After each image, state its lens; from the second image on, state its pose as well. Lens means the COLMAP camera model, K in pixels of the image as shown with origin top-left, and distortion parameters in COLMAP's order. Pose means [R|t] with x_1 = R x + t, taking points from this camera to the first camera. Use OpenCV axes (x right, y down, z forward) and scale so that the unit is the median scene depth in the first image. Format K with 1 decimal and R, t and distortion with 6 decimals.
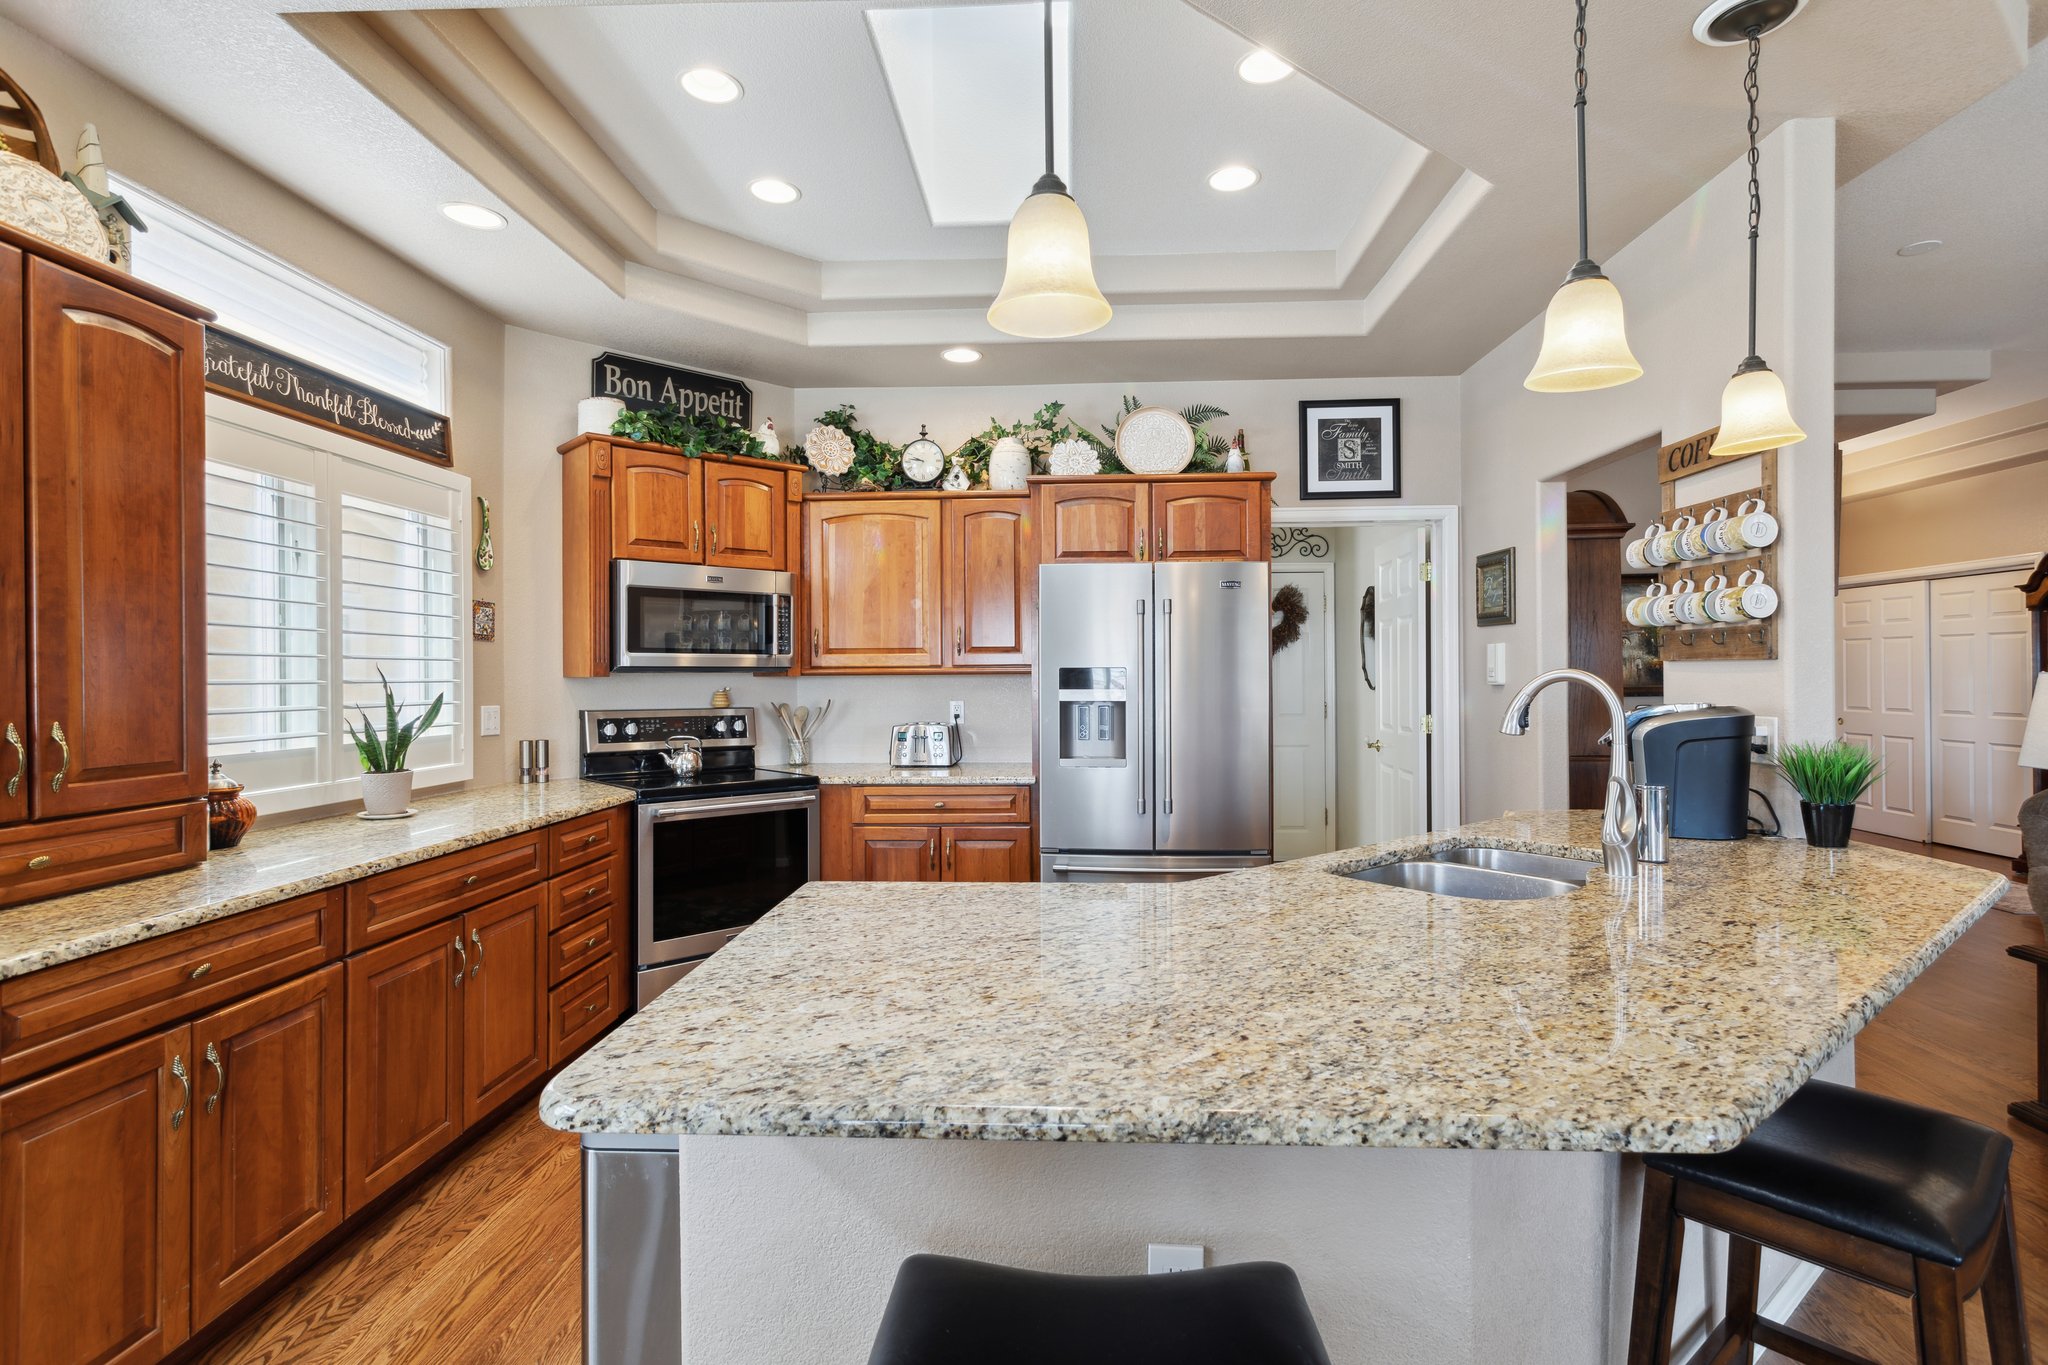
lens RADIAL K [[995.1, 0, 1032.1], [0, 995.1, 667.9], [0, 0, 1]] dist [0.006028, 0.001079]
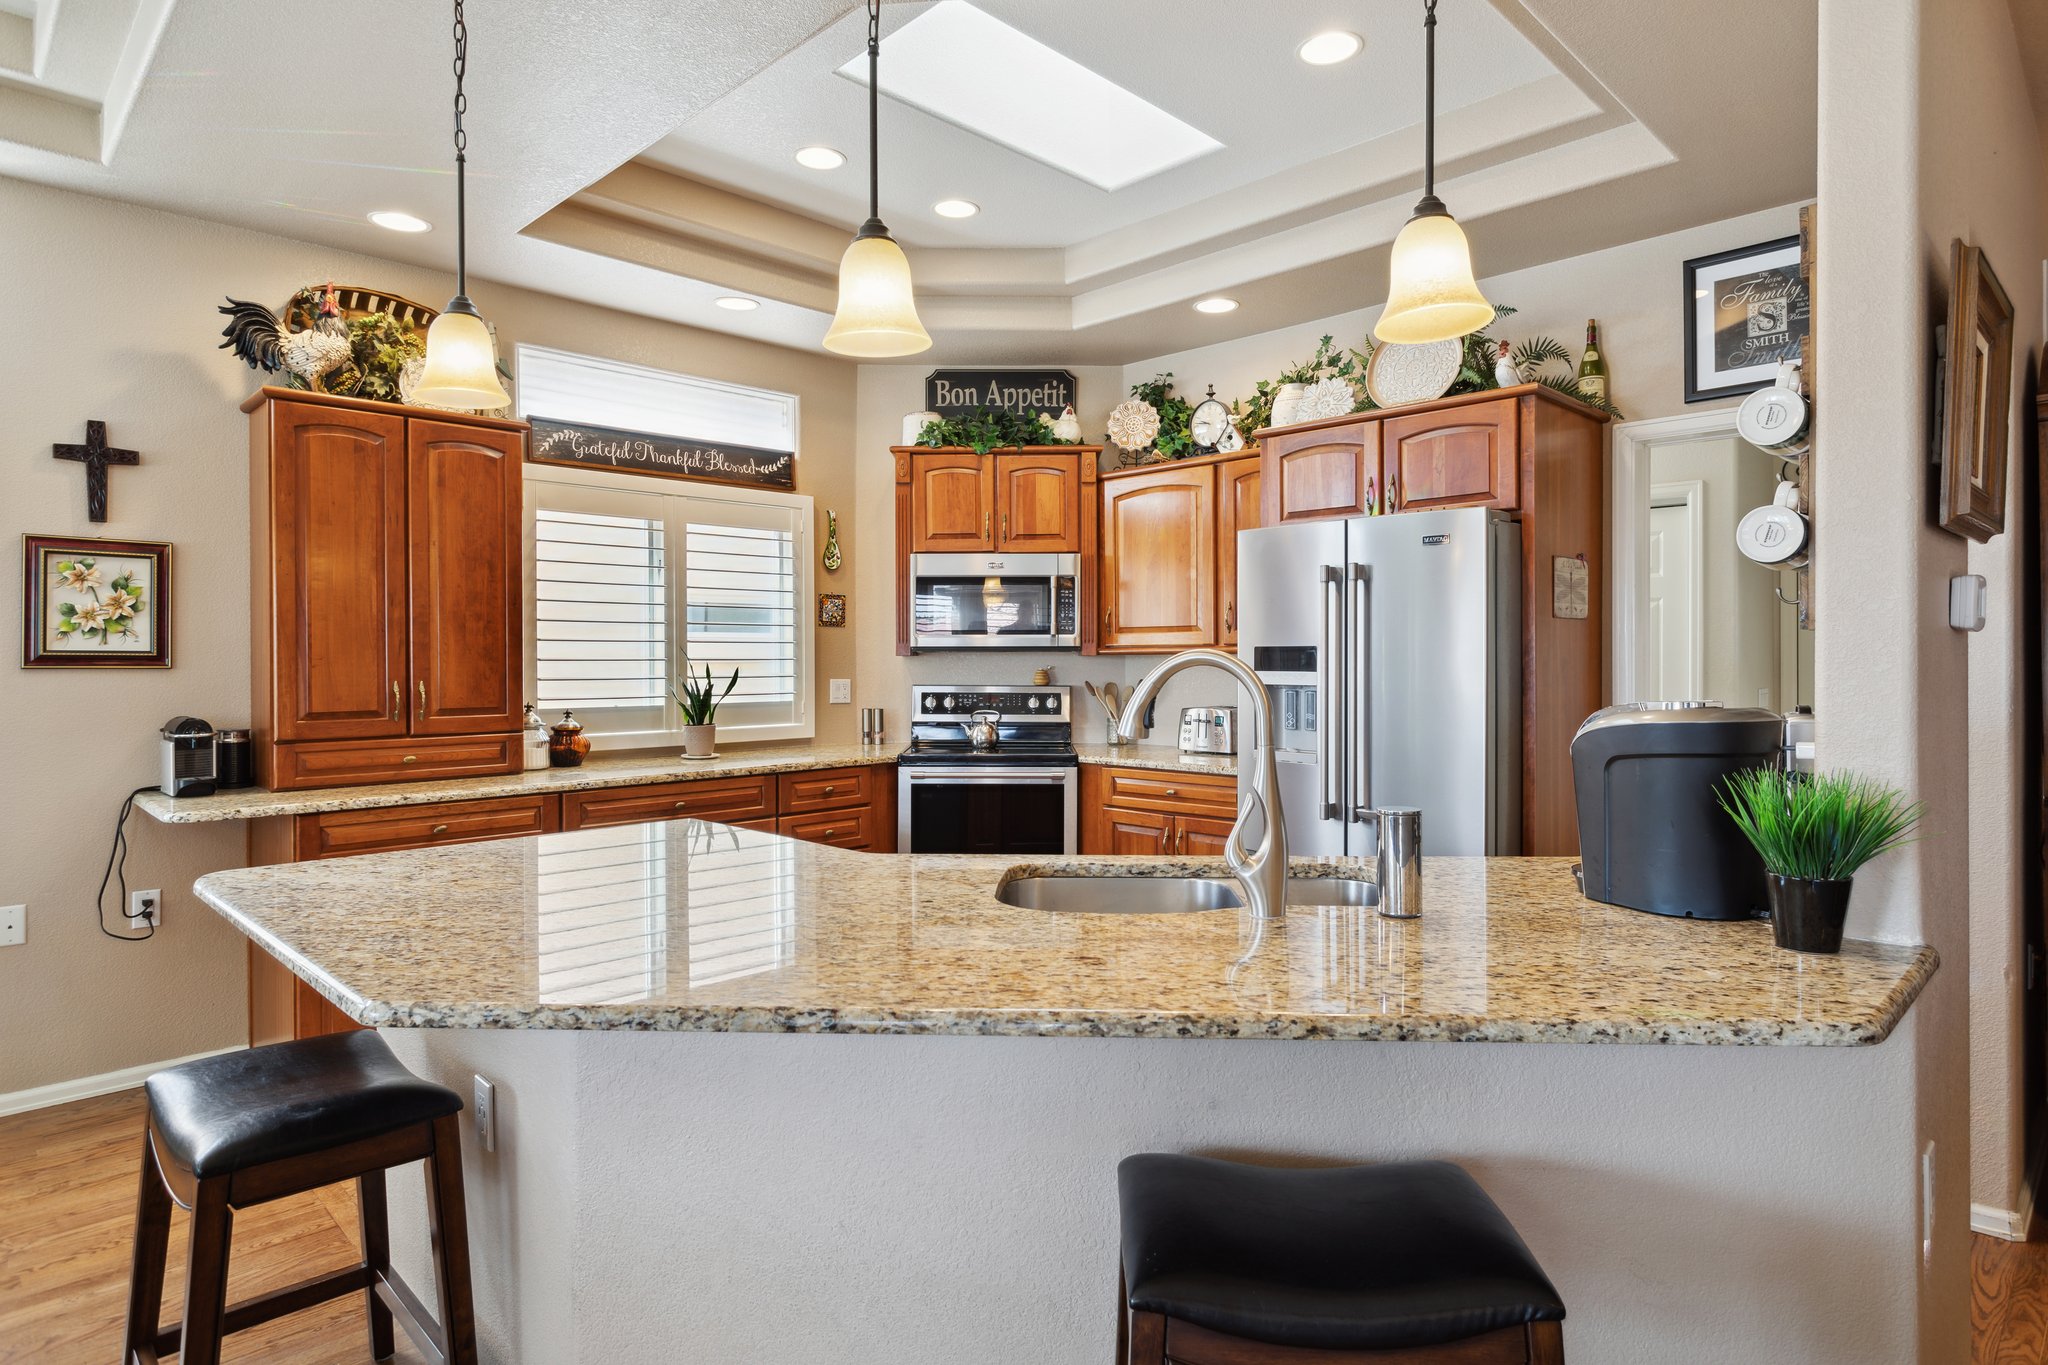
lens RADIAL K [[1134.2, 0, 1019.4], [0, 1134.2, 656.1], [0, 0, 1]] dist [-0.001270, 0.001923]
pose [[0.734170, 0.002222, -0.678962, 0.531147], [0.004256, 0.999960, 0.007875, -0.000547], [0.678952, -0.008671, 0.734132, 0.115125]]
